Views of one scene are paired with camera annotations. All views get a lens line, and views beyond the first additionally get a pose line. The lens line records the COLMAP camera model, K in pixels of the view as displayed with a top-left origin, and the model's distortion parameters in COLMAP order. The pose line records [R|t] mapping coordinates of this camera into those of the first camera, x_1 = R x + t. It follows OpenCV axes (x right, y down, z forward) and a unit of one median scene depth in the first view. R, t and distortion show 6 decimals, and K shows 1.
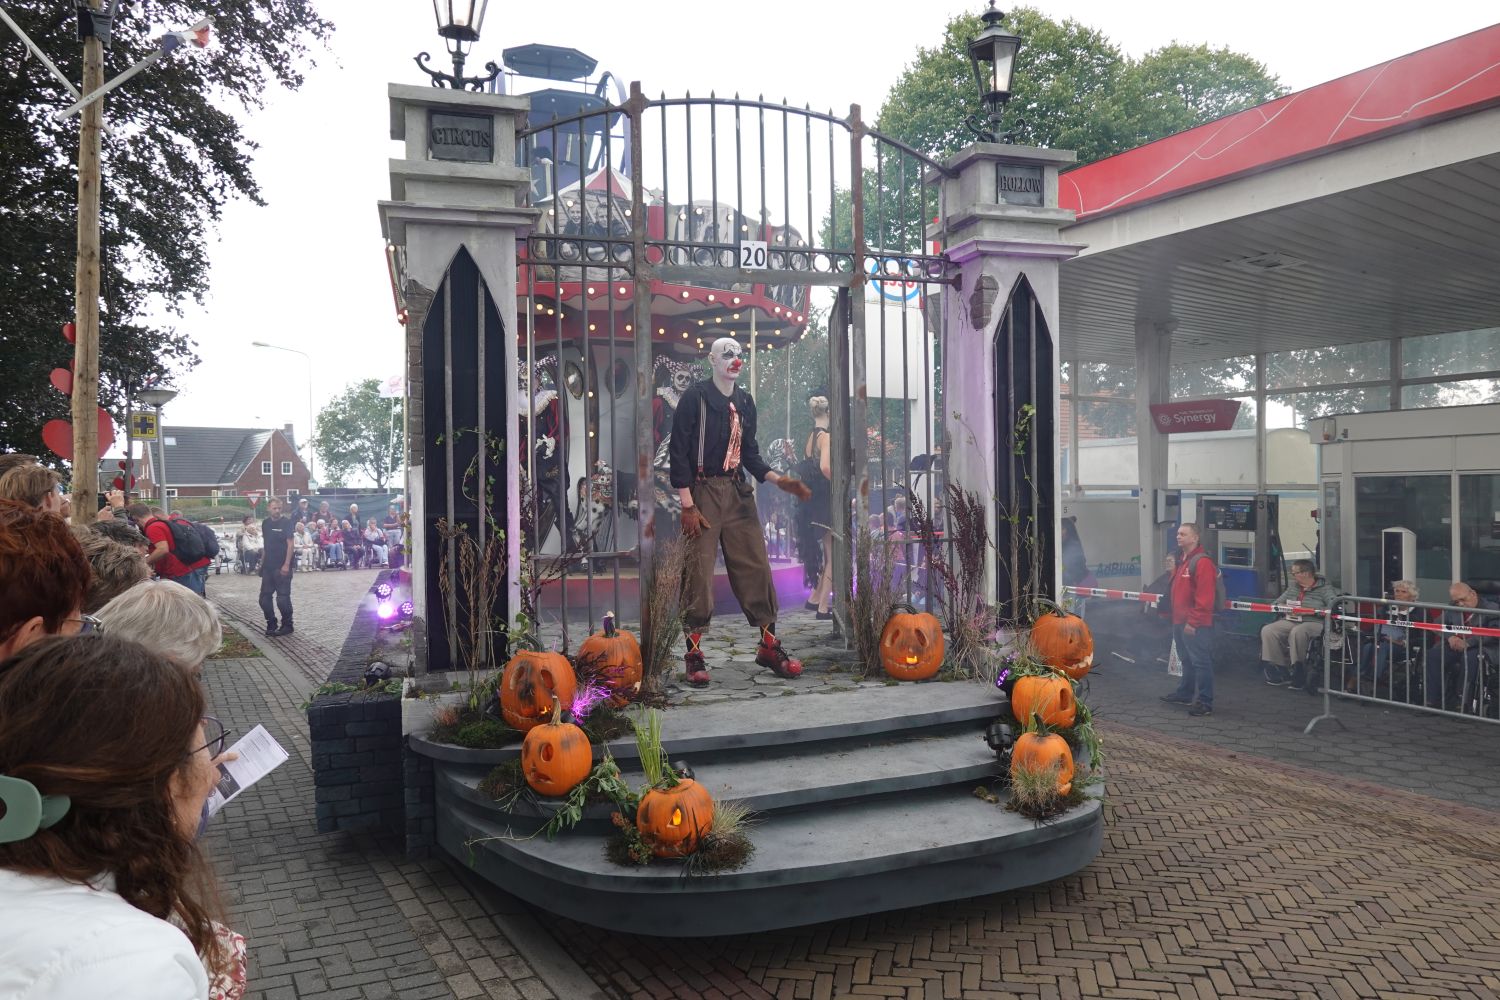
lens RADIAL K [[1001.4, 0, 744.3], [0, 1001.4, 493.4], [0, 0, 1]] dist [0.002355, -0.000327]
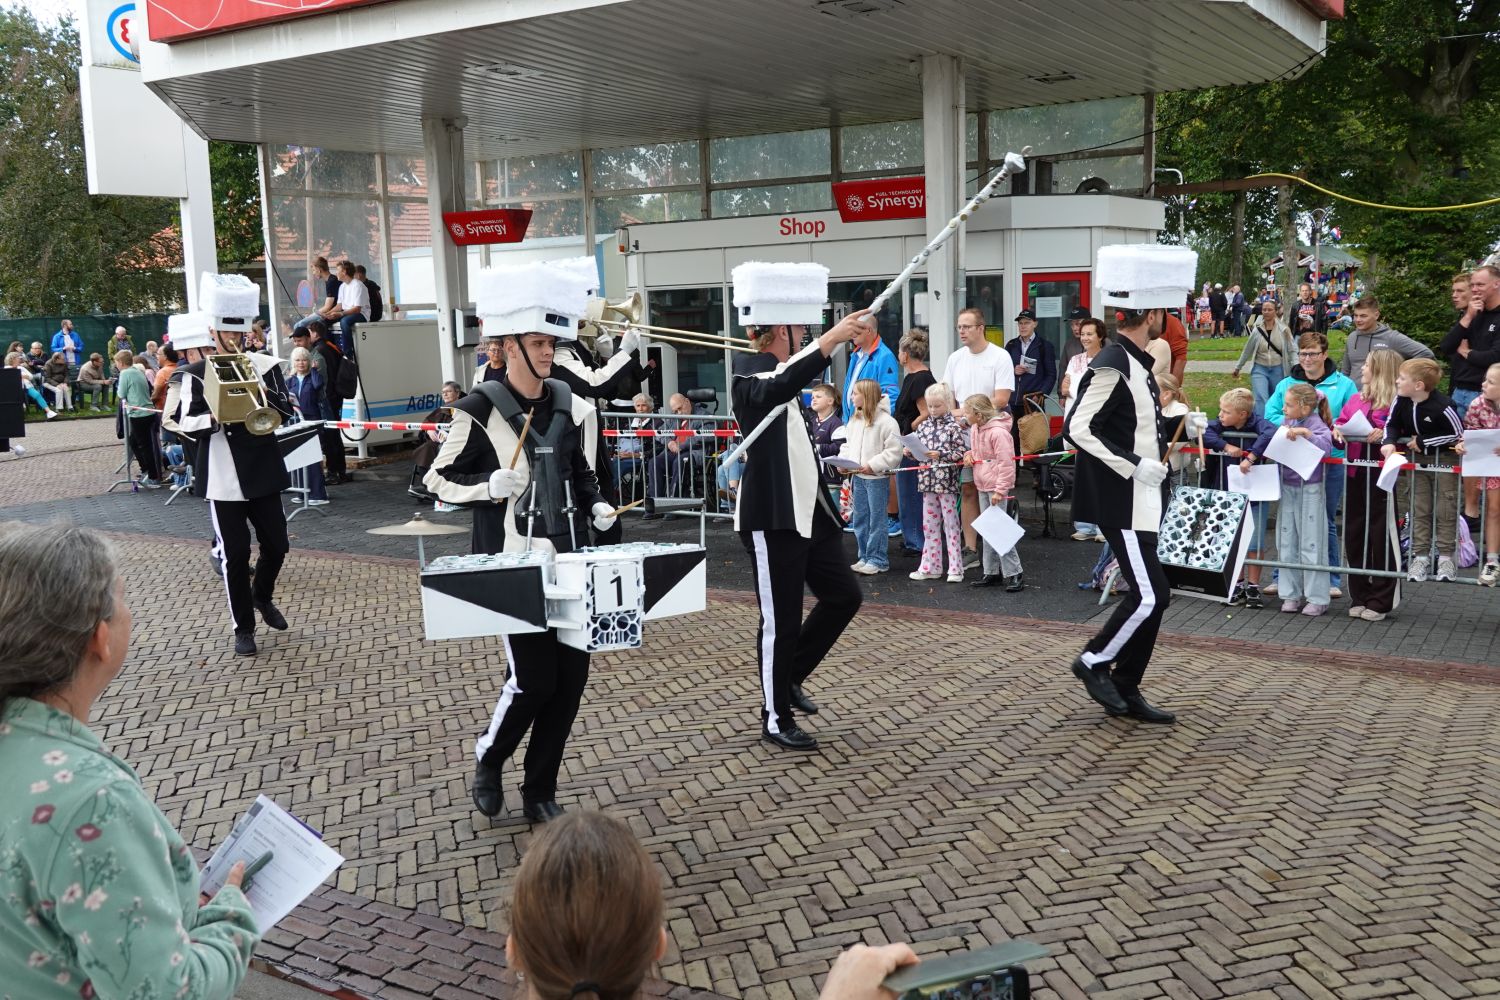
lens RADIAL K [[1419.1, 0, 735.2], [0, 1419.1, 495.7], [0, 0, 1]] dist [-0.012251, 0.006896]
pose [[0.889572, -0.086485, 0.448533, 0.048776], [0.027625, 0.990302, 0.136159, -0.004129], [-0.455958, -0.108732, 0.883334, -0.233248]]
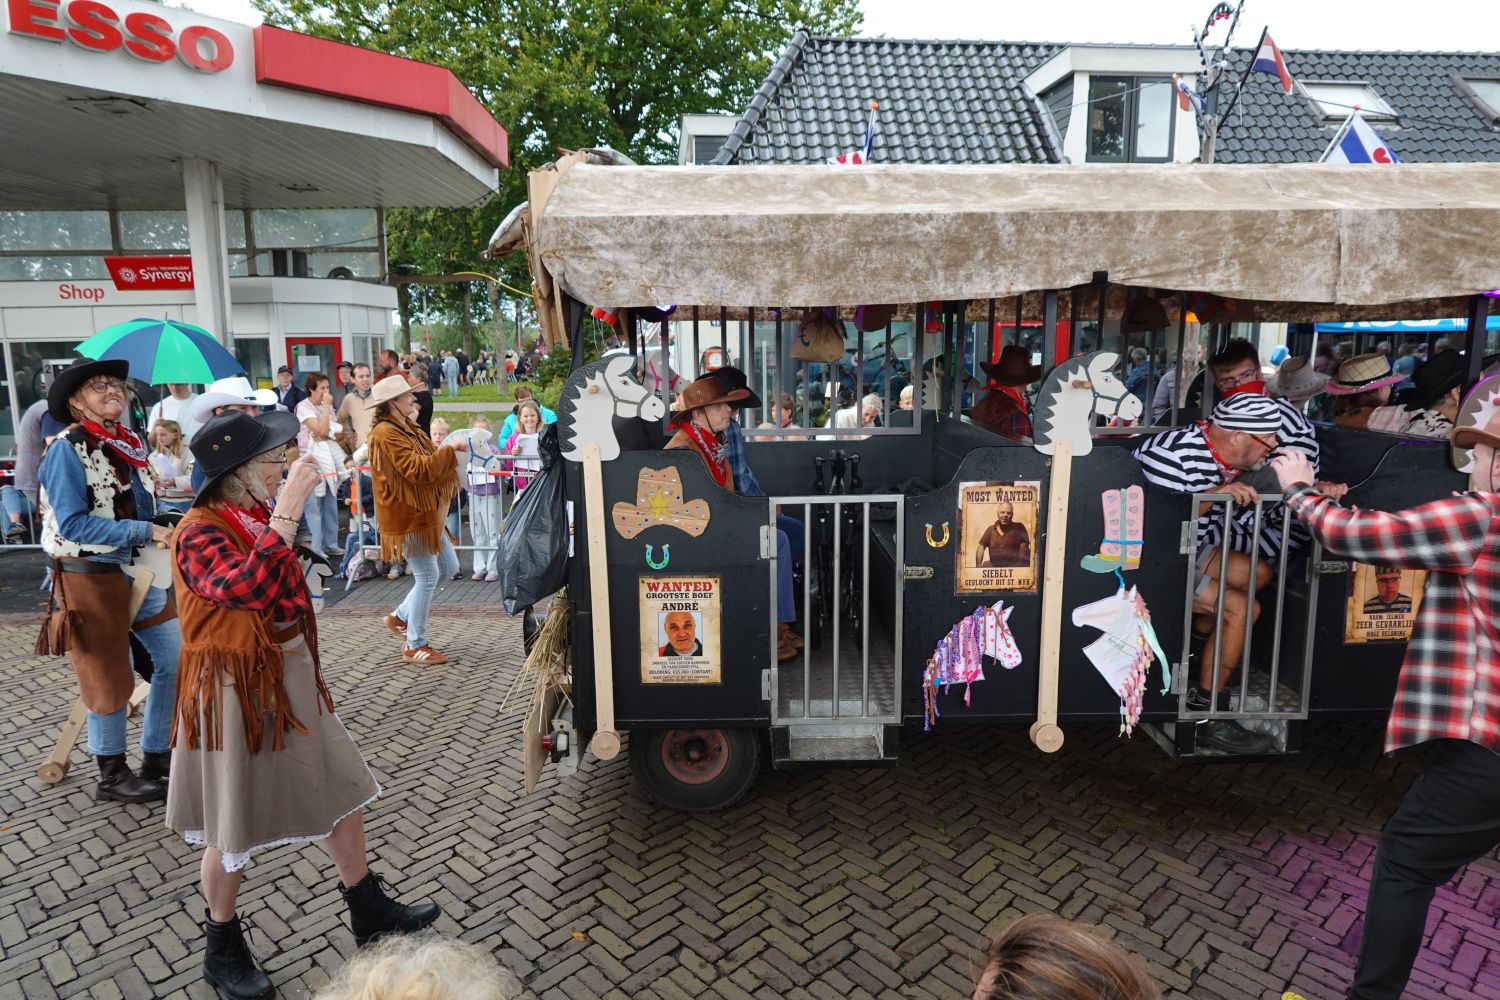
lens RADIAL K [[1002.2, 0, 742.5], [0, 1002.2, 496.6], [0, 0, 1]] dist [-0.001155, 0.000766]
pose [[0.479823, -0.132207, 0.867347, 0.080411], [0.008446, 0.989232, 0.146114, -0.003820], [-0.877325, -0.062783, 0.475773, -0.234487]]
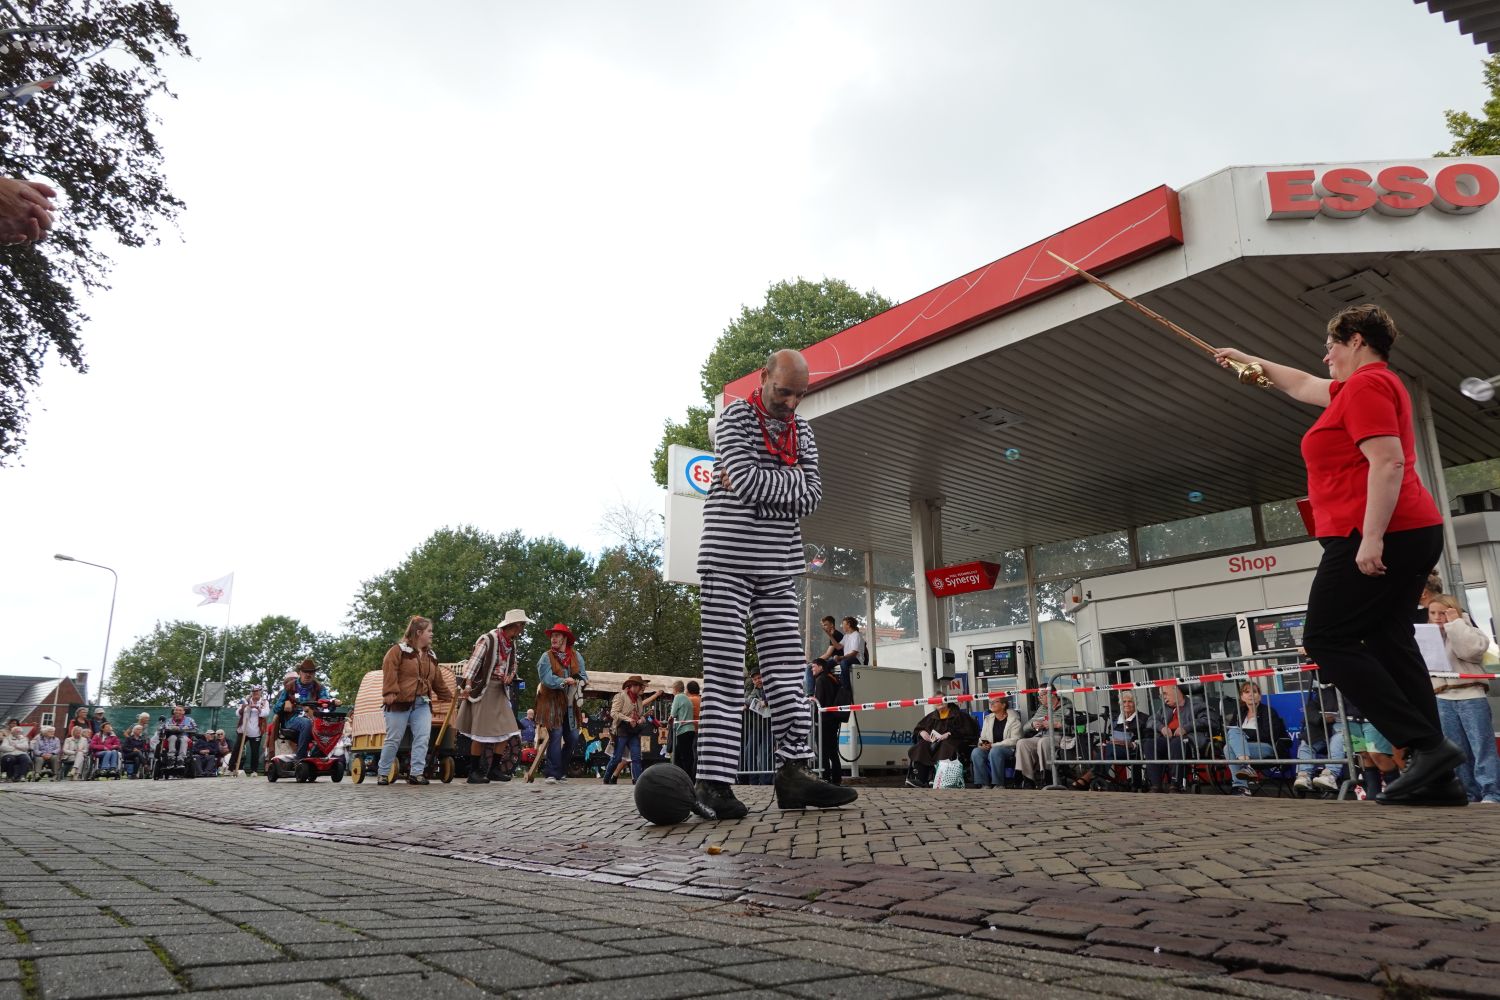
lens RADIAL K [[998.5, 0, 743.0], [0, 998.5, 494.1], [0, 0, 1]] dist [-0.000821, -0.000215]
pose [[0.988781, 0.039309, 0.144108, 0.041616], [-0.000097, 0.964921, -0.262540, 0.111178], [-0.149373, 0.259580, 0.954099, -0.038648]]
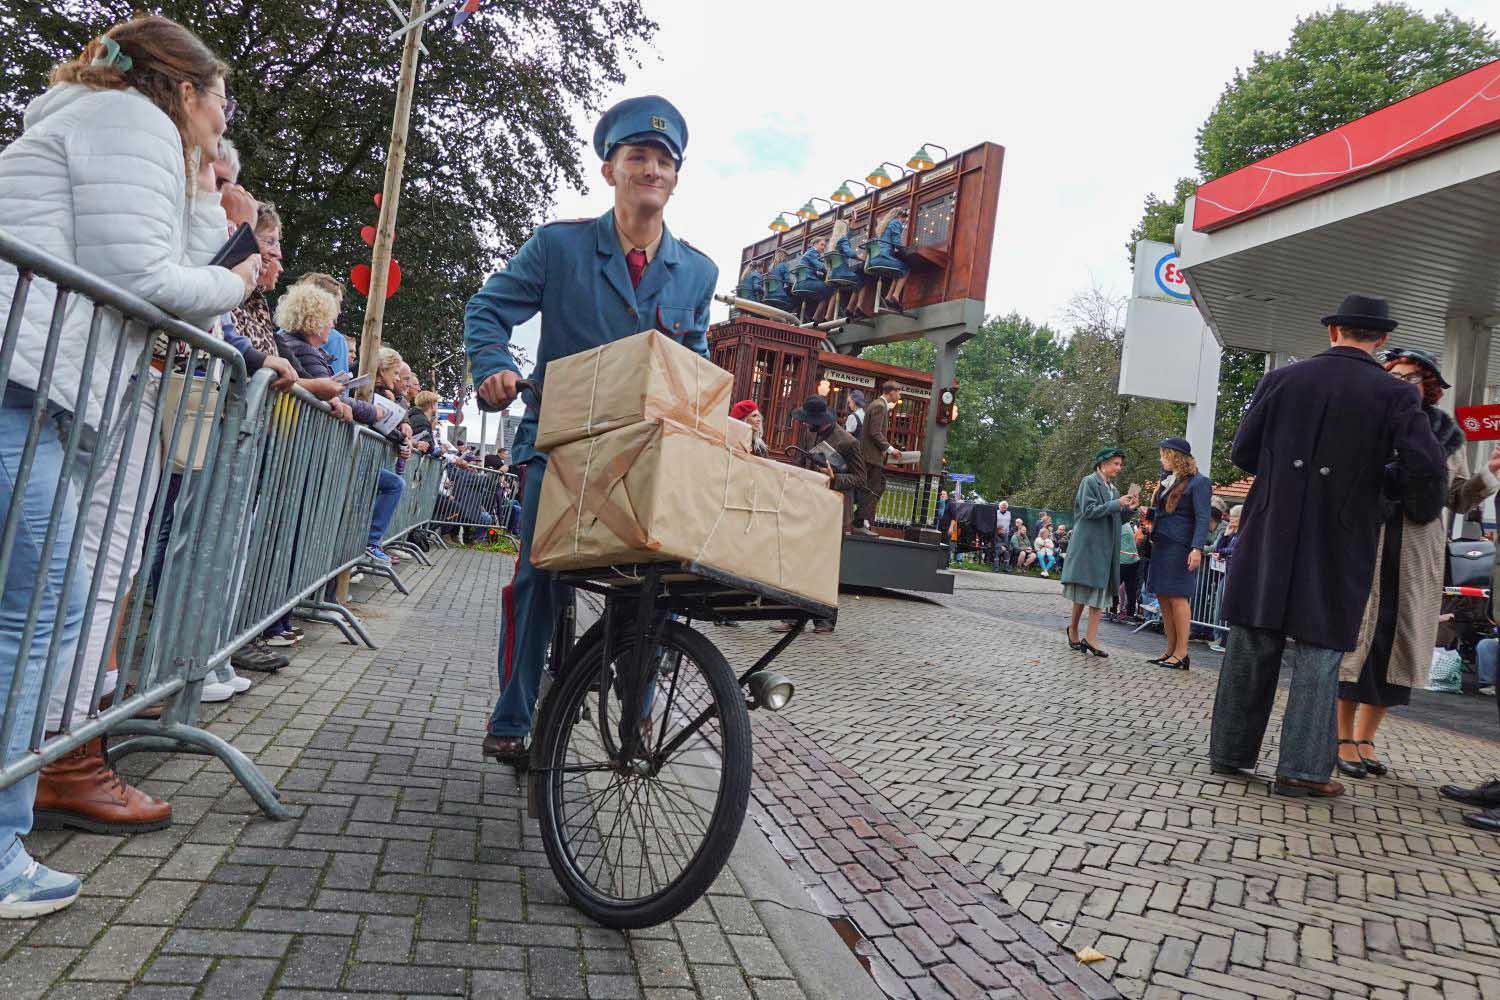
lens RADIAL K [[998.4, 0, 733.5], [0, 998.4, 490.5], [0, 0, 1]] dist [-0.010512, 0.004137]
pose [[0.947736, 0.095619, -0.304390, 0.067812], [-0.105760, 0.994247, -0.016966, 0.064505], [0.301016, 0.048271, 0.952397, -0.030384]]
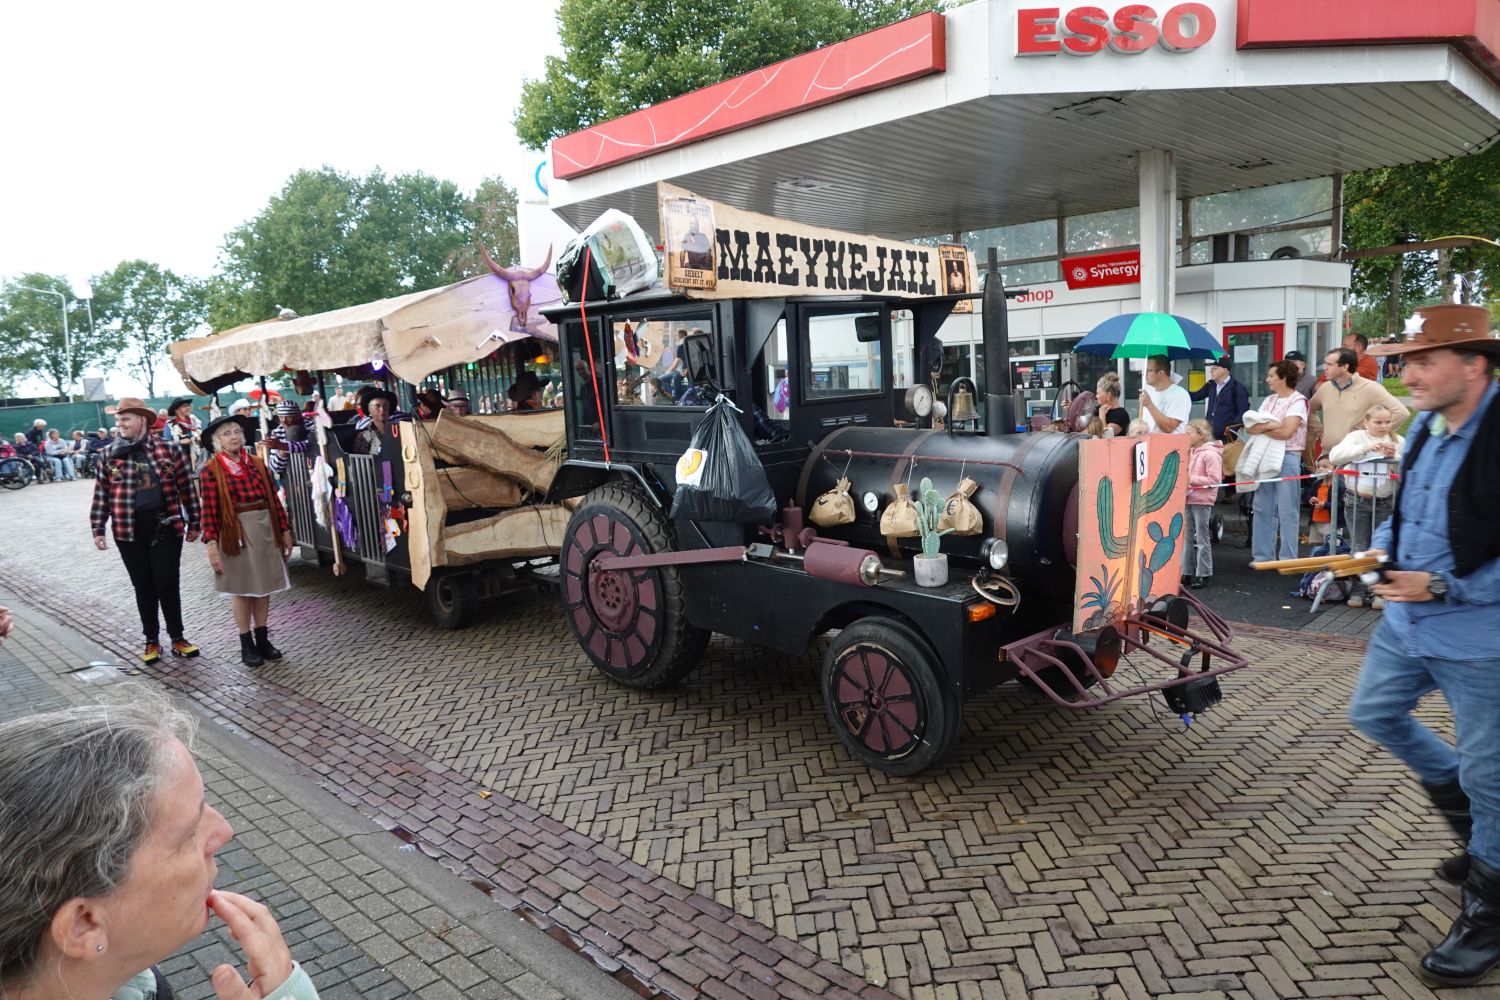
lens RADIAL K [[1000.1, 0, 743.7], [0, 1000.1, 493.3], [0, 0, 1]] dist [0.002735, -0.004760]
pose [[0.968828, -0.076464, 0.235640, 0.078968], [0.048154, 0.991158, 0.123640, -0.001590], [-0.243011, -0.108439, 0.963943, -0.168271]]
